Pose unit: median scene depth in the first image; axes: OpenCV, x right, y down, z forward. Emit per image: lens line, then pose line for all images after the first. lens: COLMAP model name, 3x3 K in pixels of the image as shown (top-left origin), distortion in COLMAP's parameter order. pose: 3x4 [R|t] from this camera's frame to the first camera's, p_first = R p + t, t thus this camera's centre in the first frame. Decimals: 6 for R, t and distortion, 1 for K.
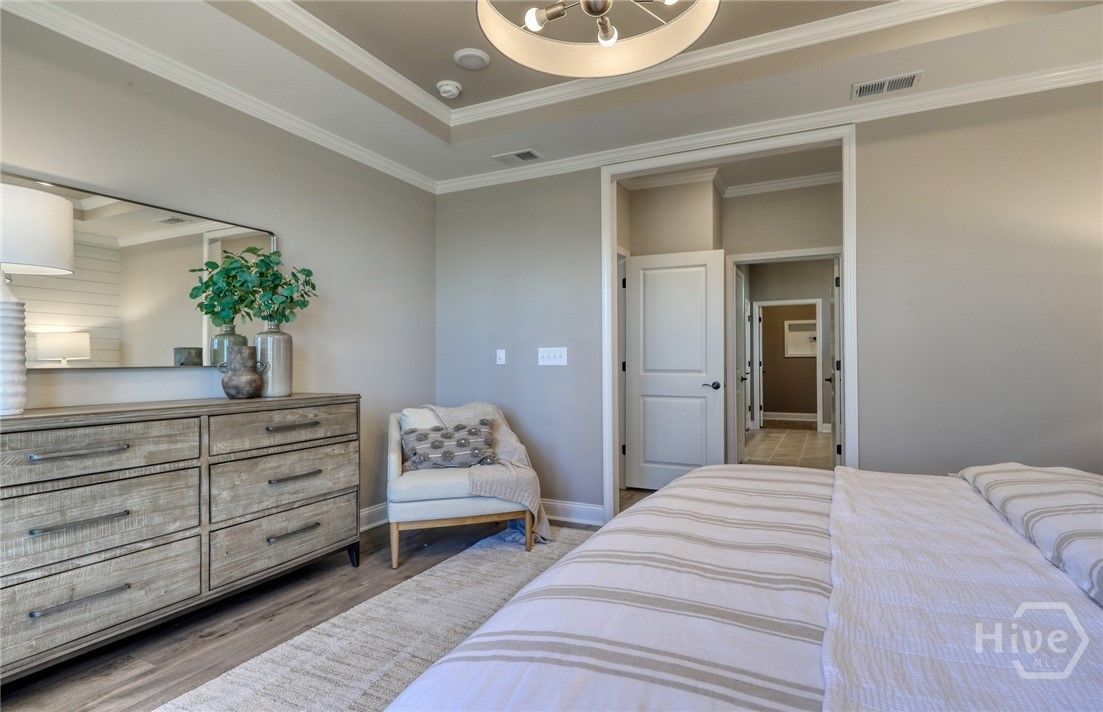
lens RADIAL K [[568.4, 0, 551.1], [0, 568.4, 360.1], [0, 0, 1]] dist [0.002002, 0.000270]
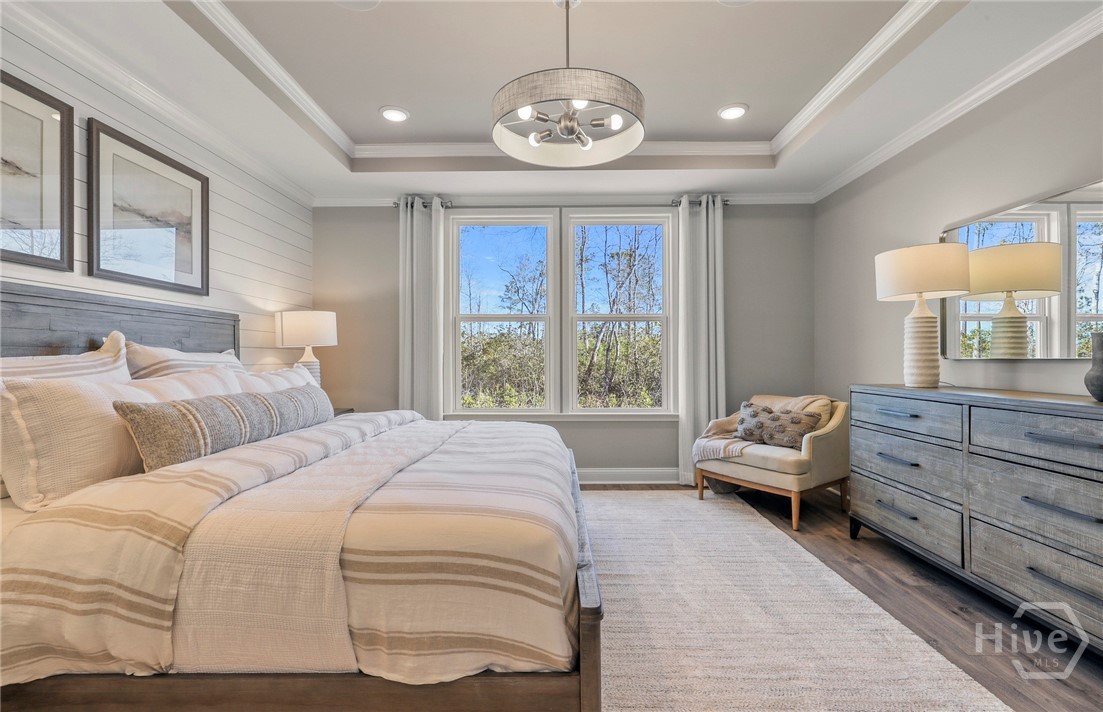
lens RADIAL K [[504.9, 0, 552.3], [0, 504.9, 355.3], [0, 0, 1]] dist [-0.000116, -0.000028]
pose [[-0.901304, 0.005291, -0.433155, 0.497231], [0.009055, 0.999937, -0.006626, 0.004487], [0.433093, -0.009894, -0.901295, 1.517604]]
